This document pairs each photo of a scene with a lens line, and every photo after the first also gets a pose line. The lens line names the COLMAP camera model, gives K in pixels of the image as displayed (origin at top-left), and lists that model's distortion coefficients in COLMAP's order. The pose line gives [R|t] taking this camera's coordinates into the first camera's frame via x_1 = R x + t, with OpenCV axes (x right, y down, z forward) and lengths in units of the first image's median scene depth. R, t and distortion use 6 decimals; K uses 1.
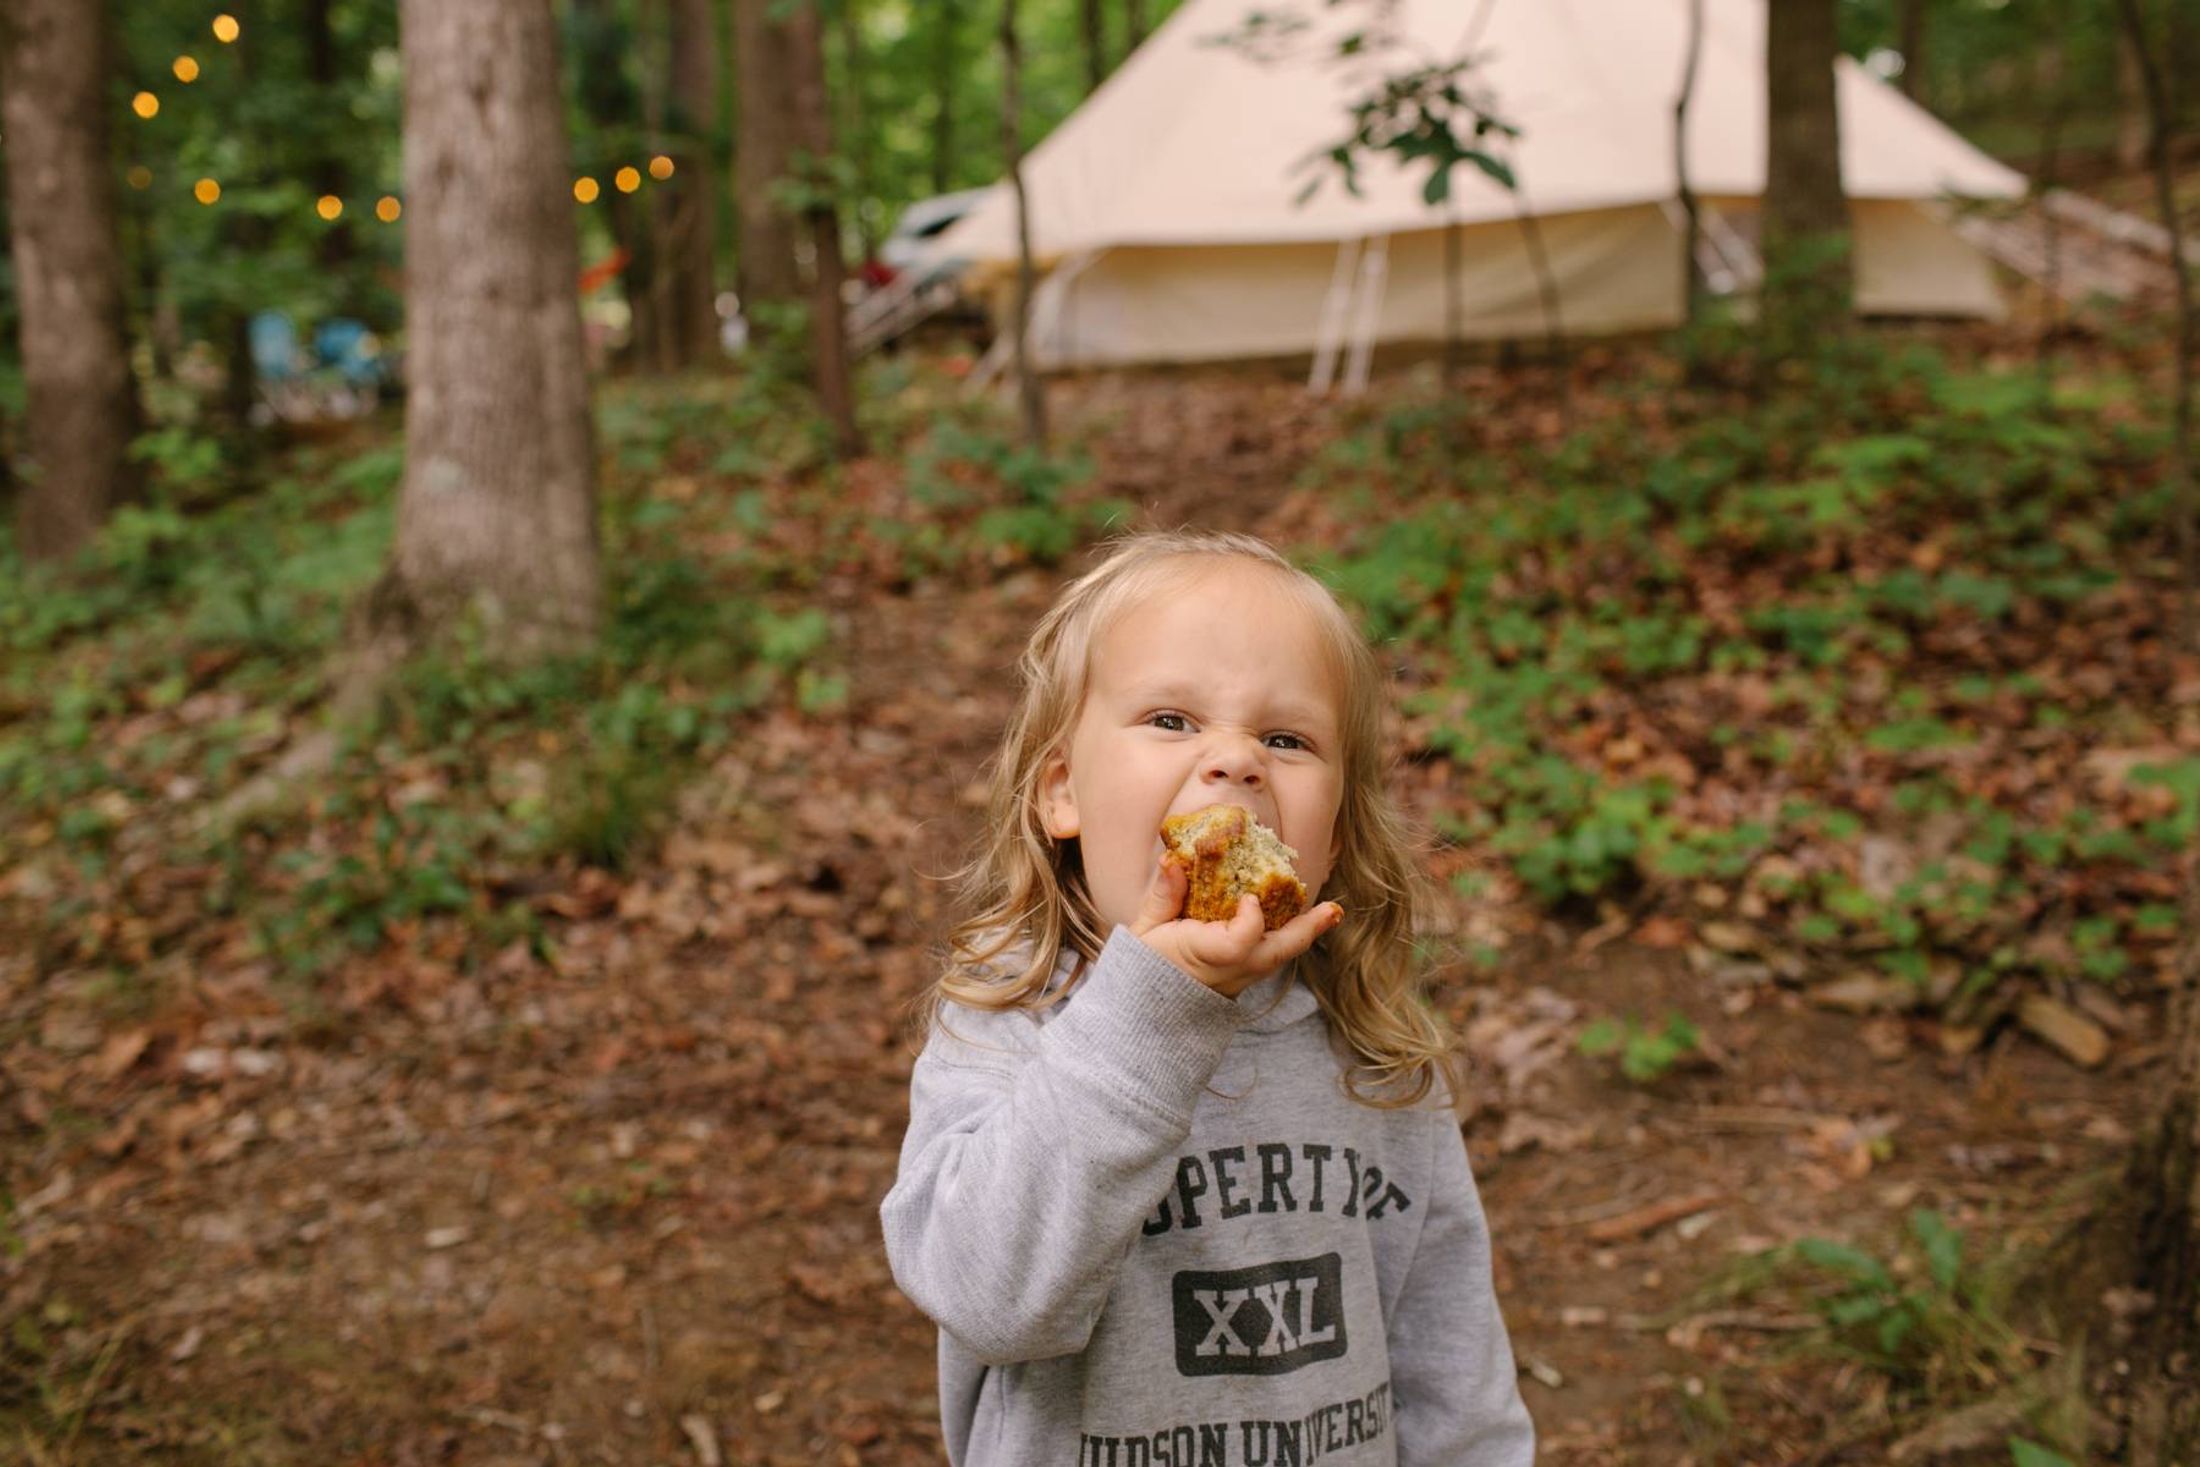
lens RADIAL K [[2219.4, 0, 1105.7], [0, 2219.4, 760.9], [0, 0, 1]] dist [-0.104828, 0.150599]
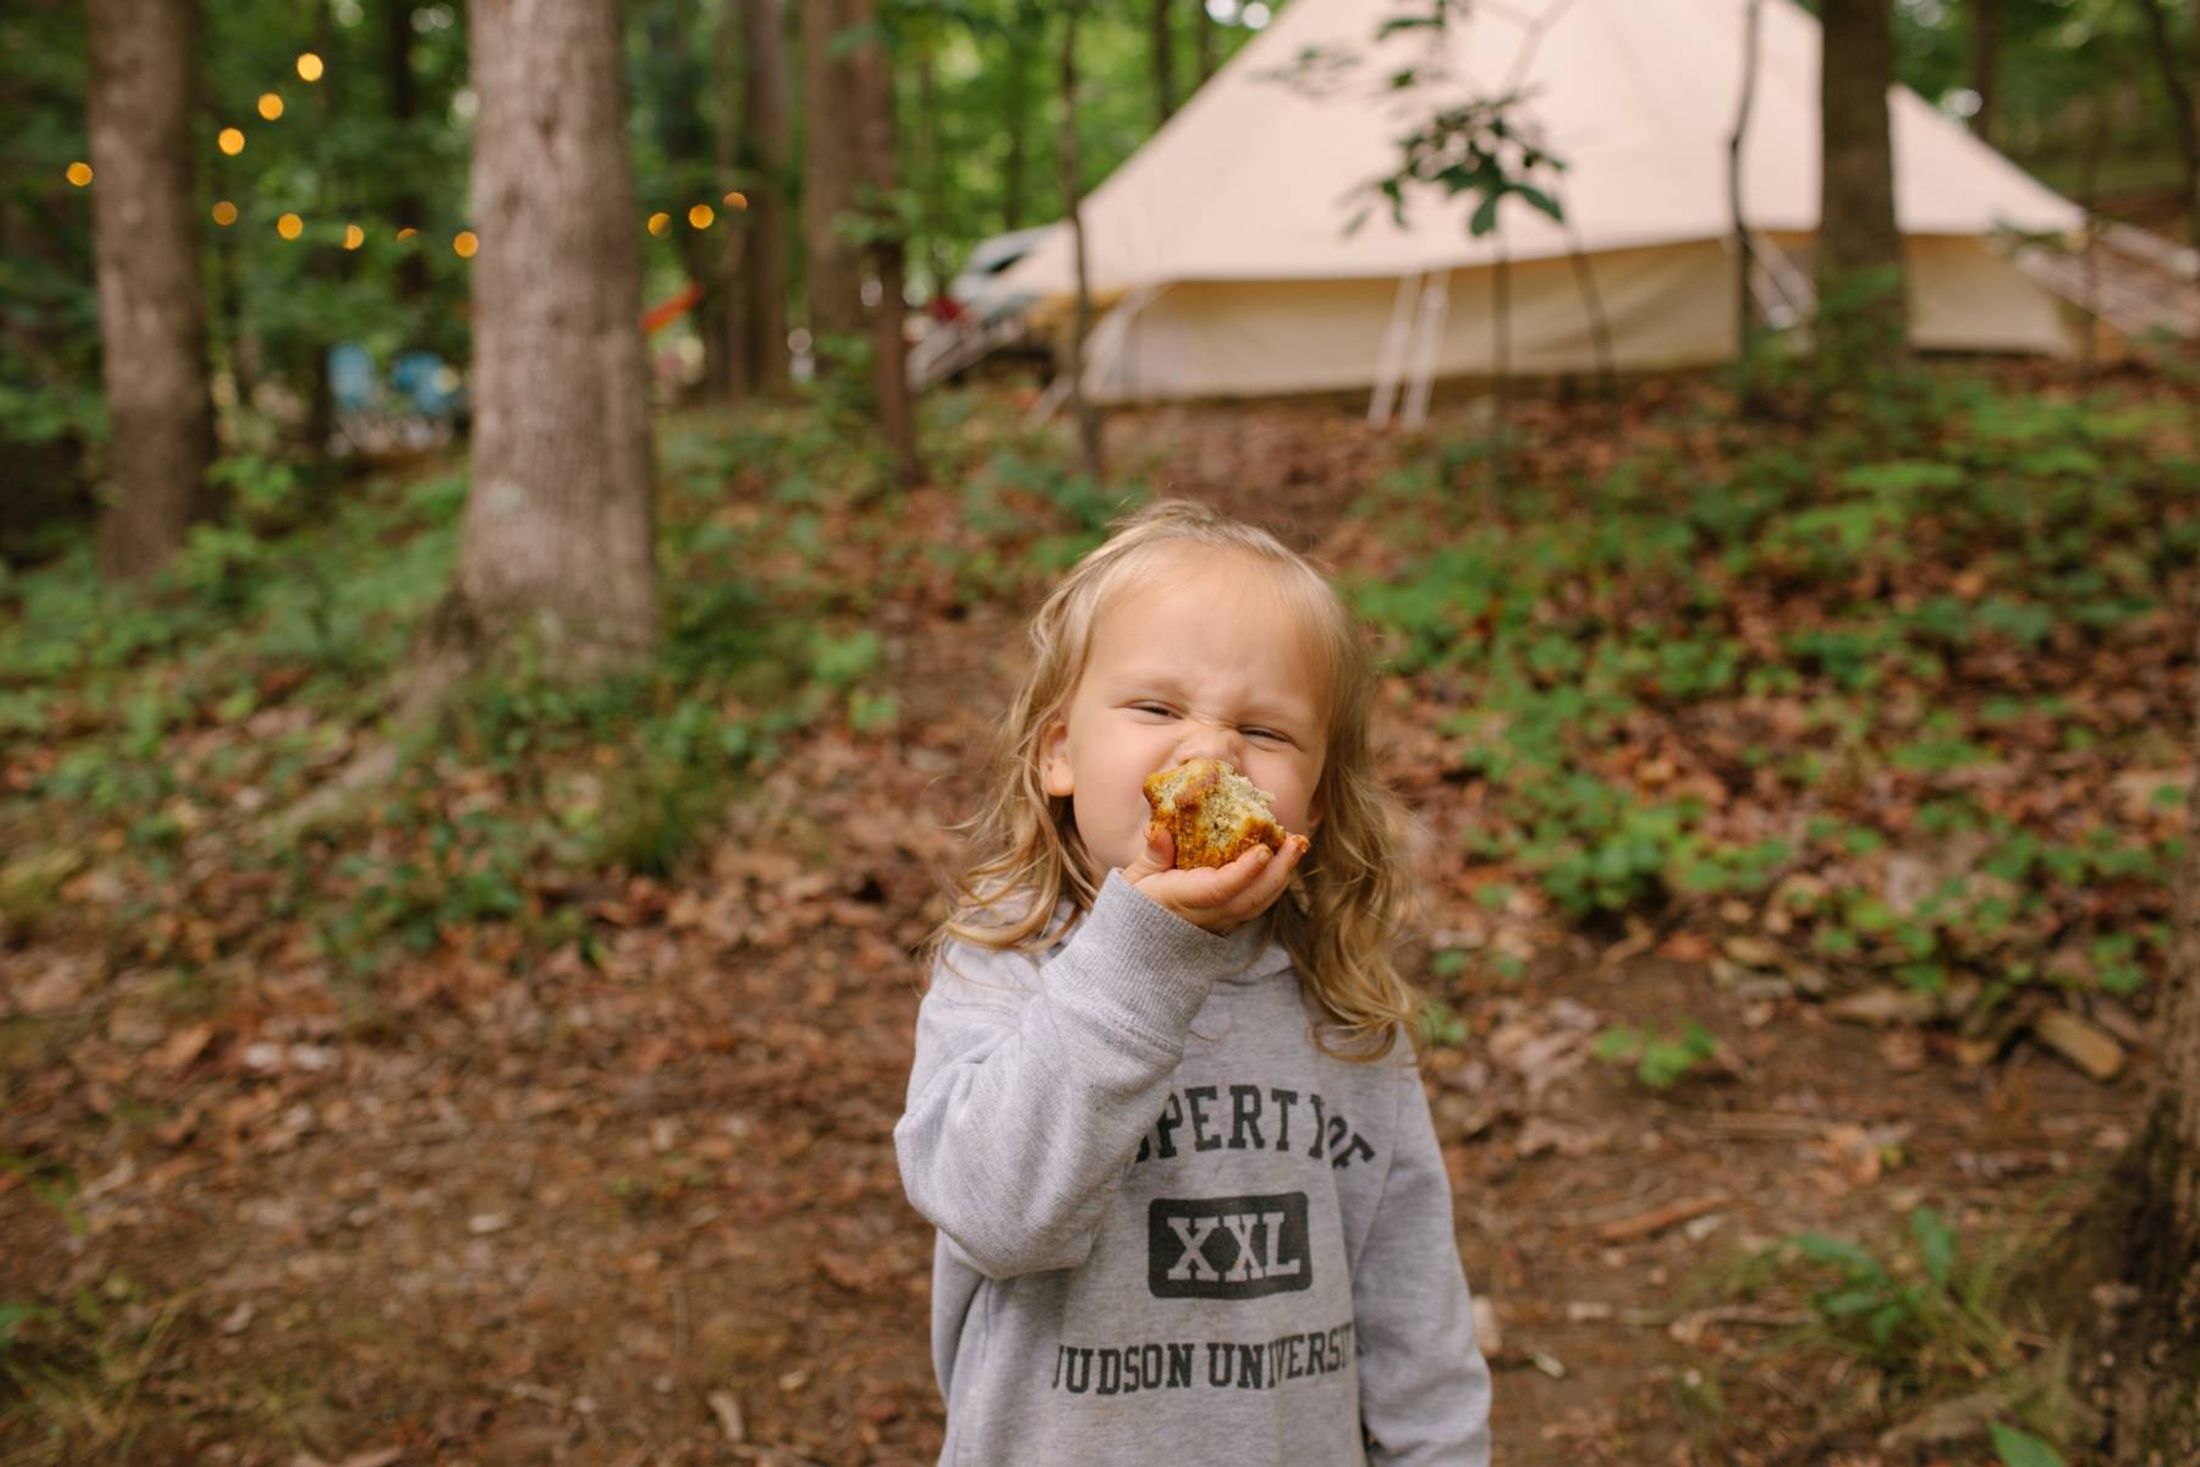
lens RADIAL K [[2219.4, 0, 1105.7], [0, 2219.4, 760.9], [0, 0, 1]] dist [-0.104828, 0.150599]
pose [[0.999477, 0.008068, -0.031313, 0.013974], [-0.008592, 0.999825, -0.016647, 0.009818], [0.031174, 0.016907, 0.999371, -0.019503]]
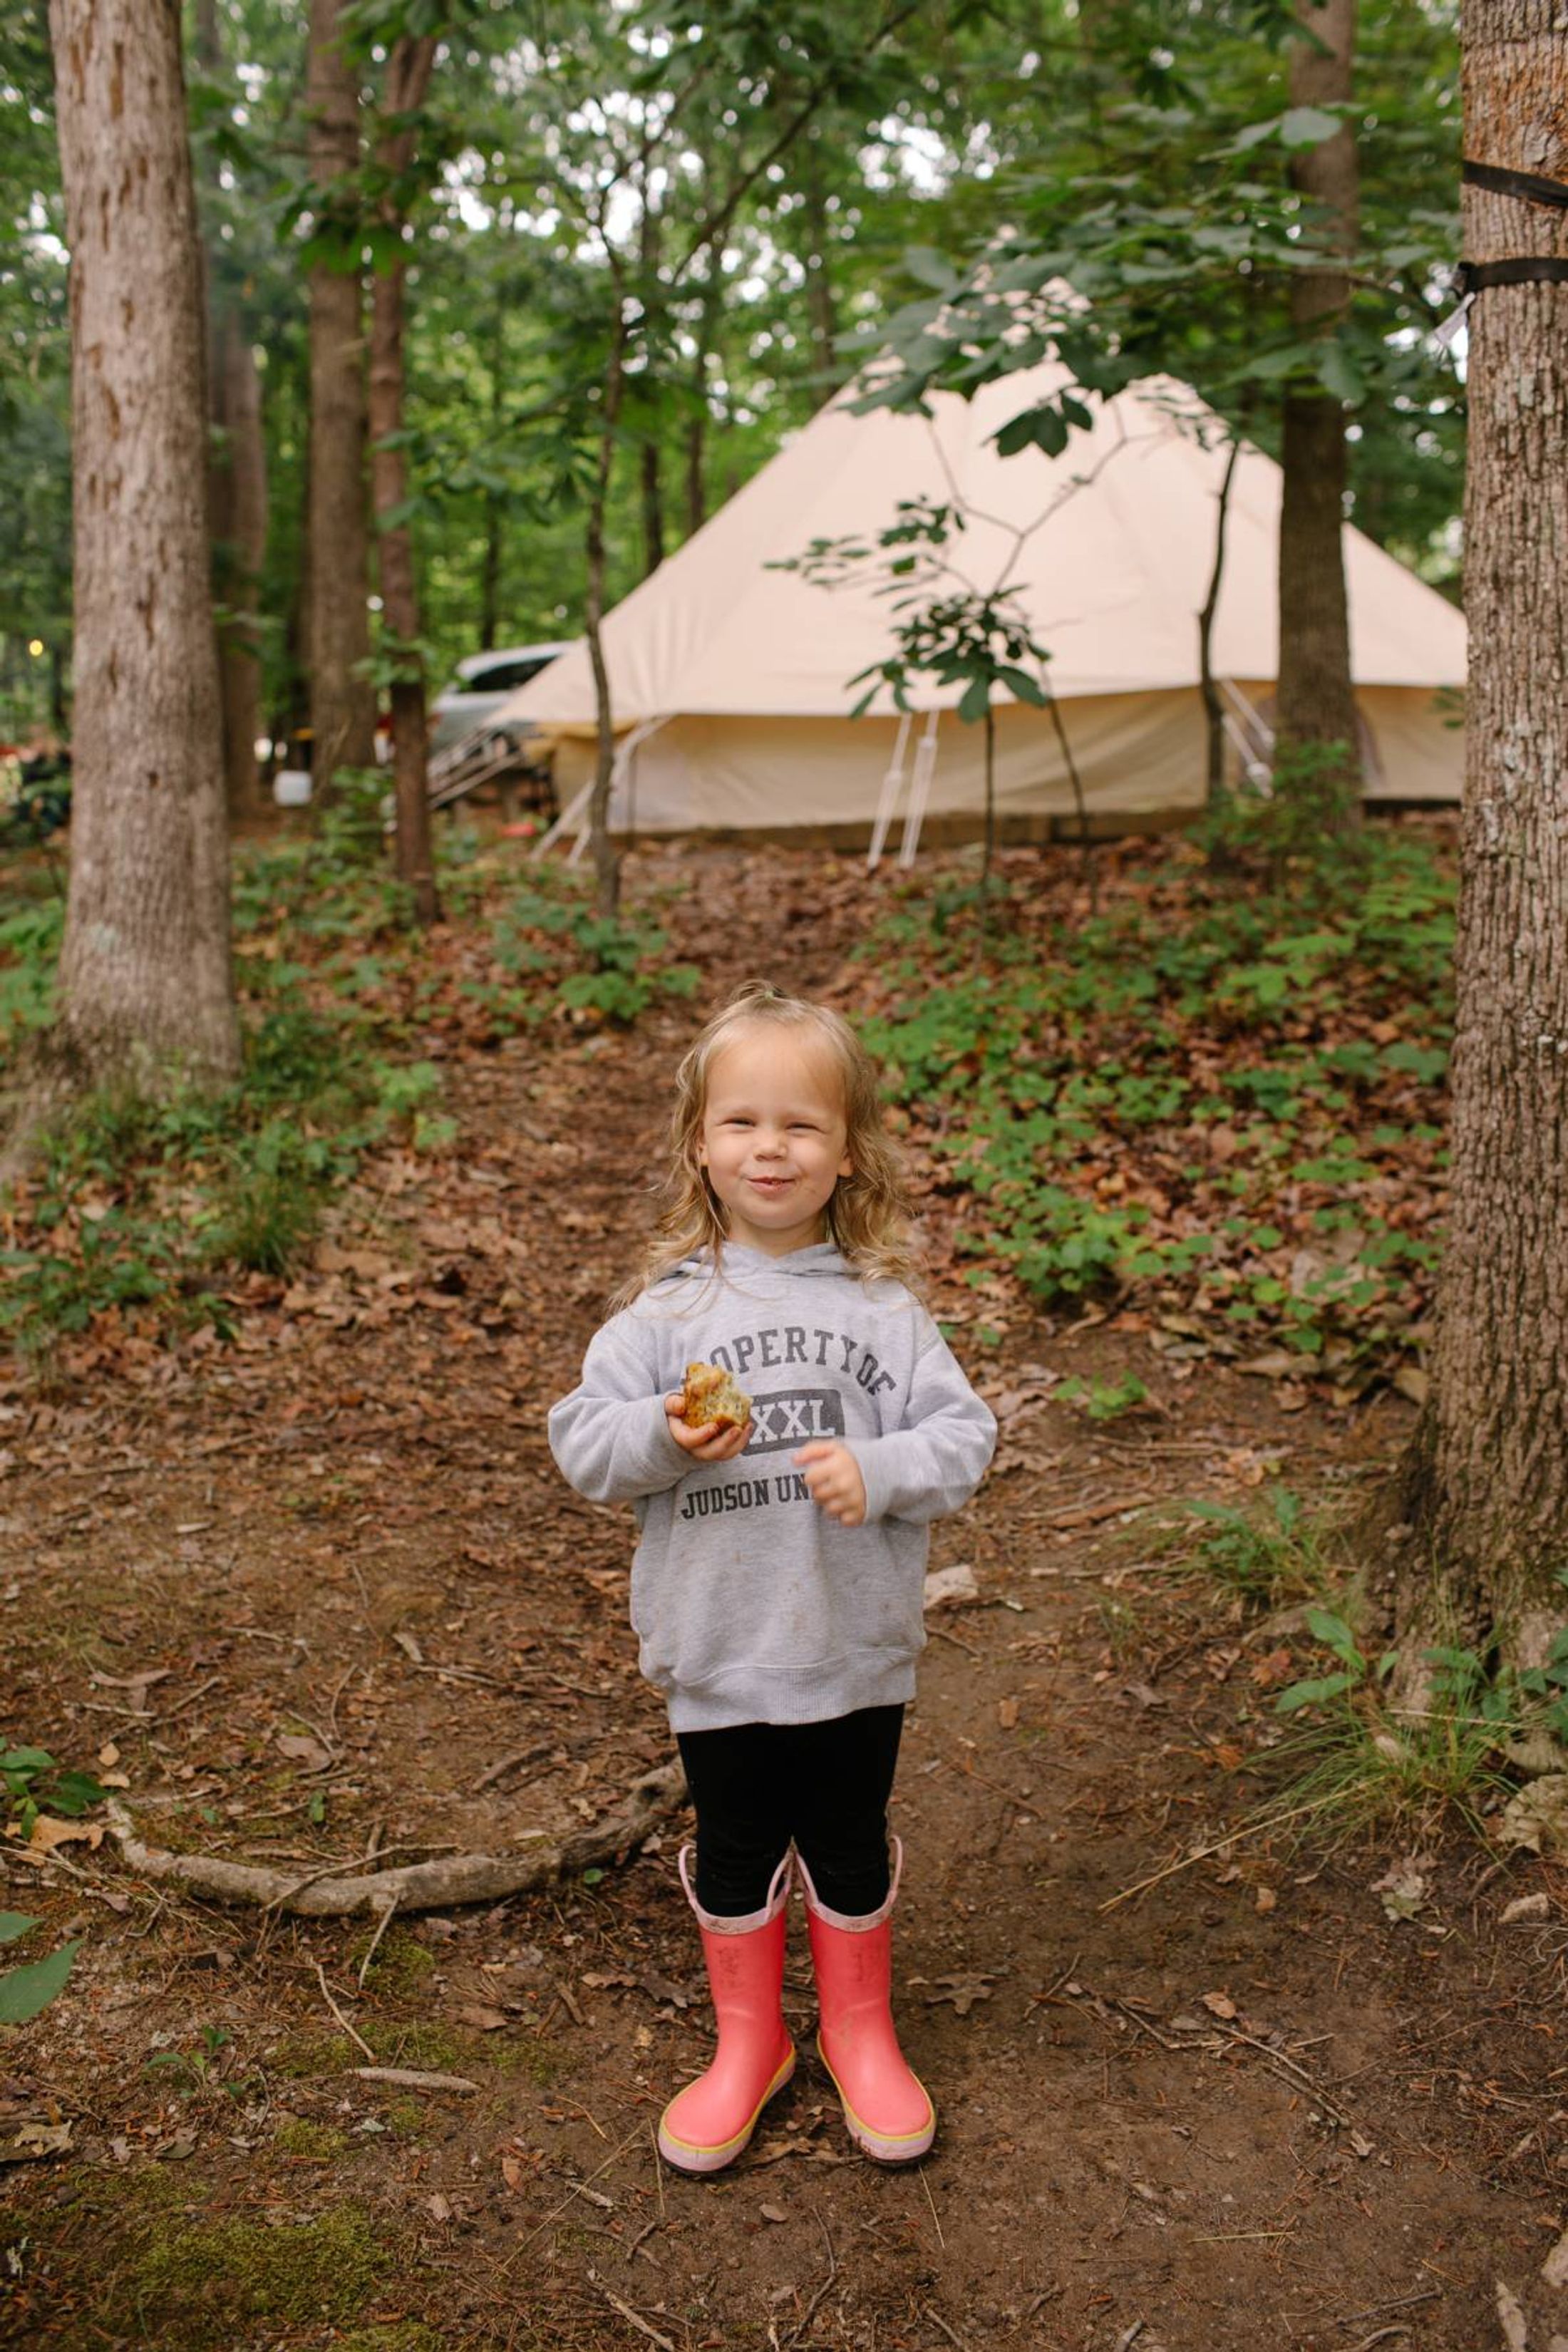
lens RADIAL K [[2372.7, 0, 784.0], [0, 2372.7, 1176.0], [0, 0, 1]] dist [-0.104828, 0.150599]
pose [[0.998212, 0.014495, 0.057984, -0.022033], [-0.012938, 0.999548, -0.027137, 0.028405], [-0.058351, 0.026339, 0.997949, -0.295342]]
